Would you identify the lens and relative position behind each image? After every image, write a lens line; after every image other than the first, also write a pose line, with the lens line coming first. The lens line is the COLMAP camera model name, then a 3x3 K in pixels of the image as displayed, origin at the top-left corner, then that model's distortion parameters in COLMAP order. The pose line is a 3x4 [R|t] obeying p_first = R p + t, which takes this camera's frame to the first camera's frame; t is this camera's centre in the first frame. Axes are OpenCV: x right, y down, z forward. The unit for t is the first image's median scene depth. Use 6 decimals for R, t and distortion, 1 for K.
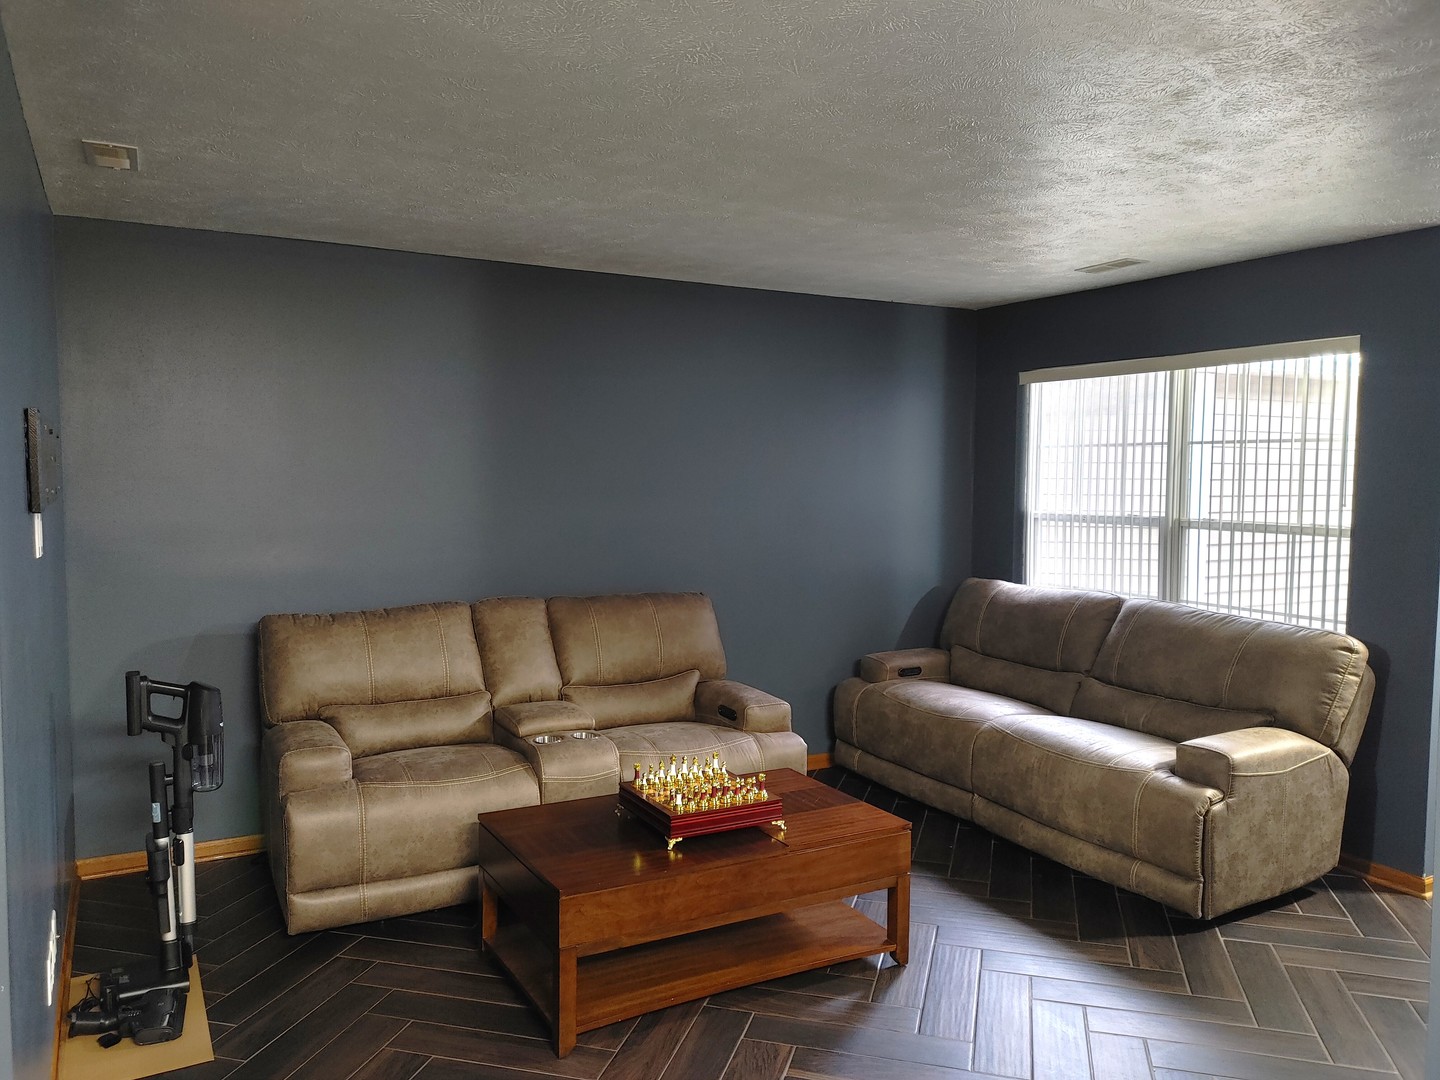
lens RADIAL K [[1102.1, 0, 720.3], [0, 1102.1, 544.2], [0, 0, 1]] dist [0.004356, 0.002252]
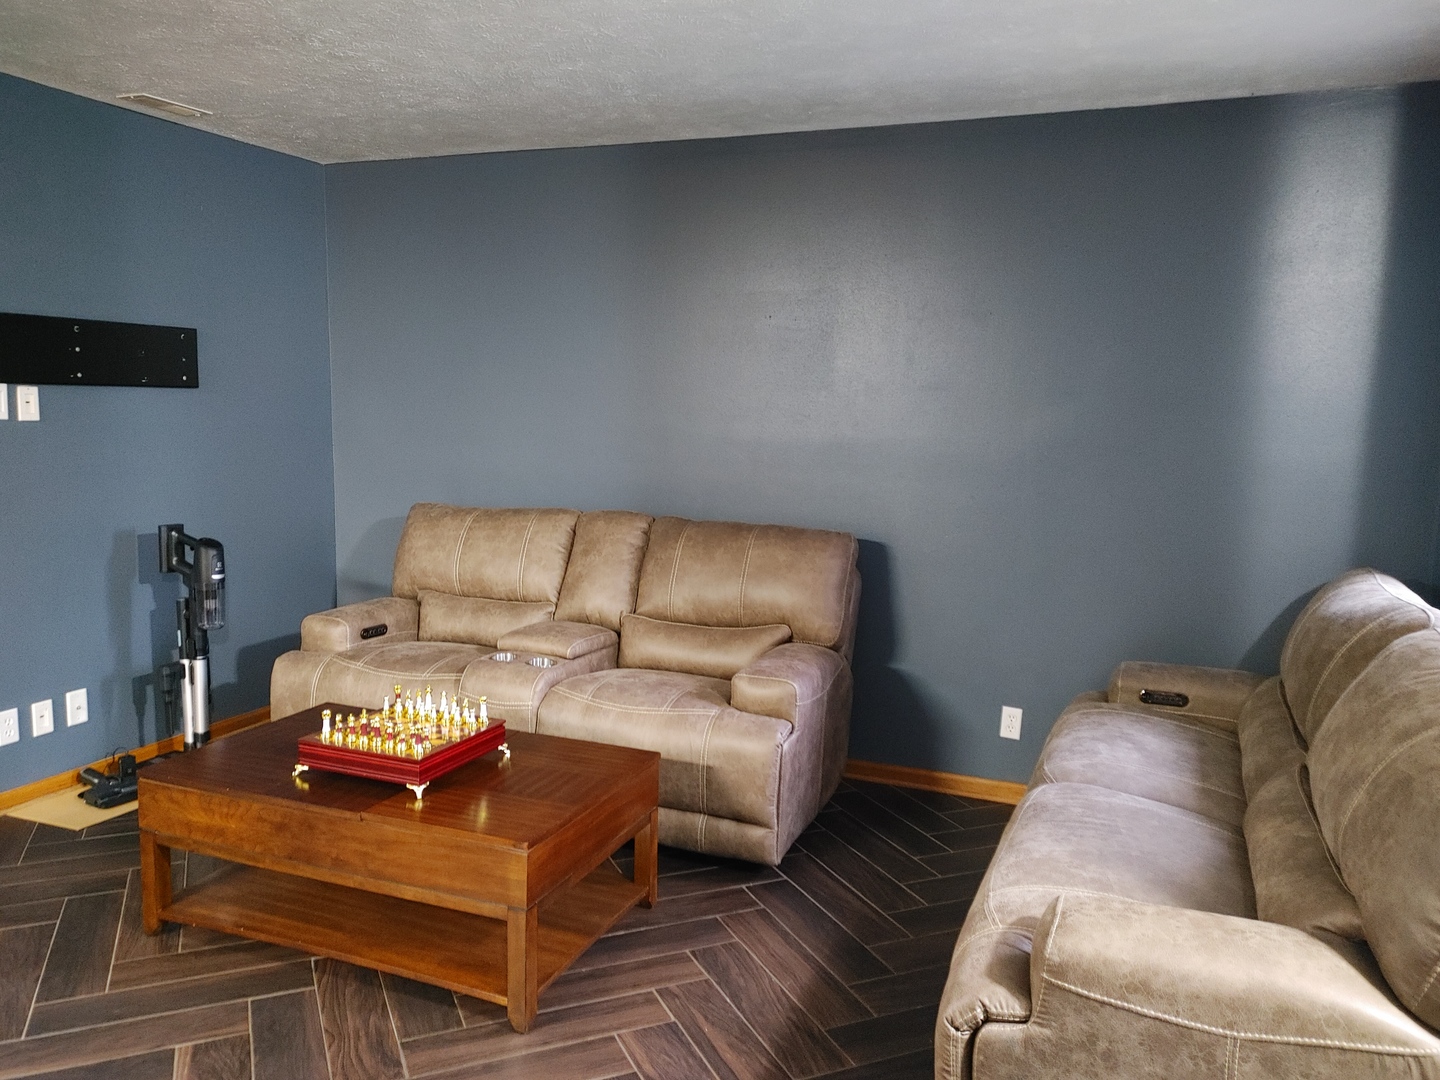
lens RADIAL K [[1102.1, 0, 720.3], [0, 1102.1, 544.2], [0, 0, 1]] dist [0.004356, 0.002252]
pose [[0.639645, 0.109918, -0.760771, 0.718616], [-0.072188, 0.993939, 0.082912, -0.009808], [0.765273, 0.001884, 0.643703, 0.582243]]
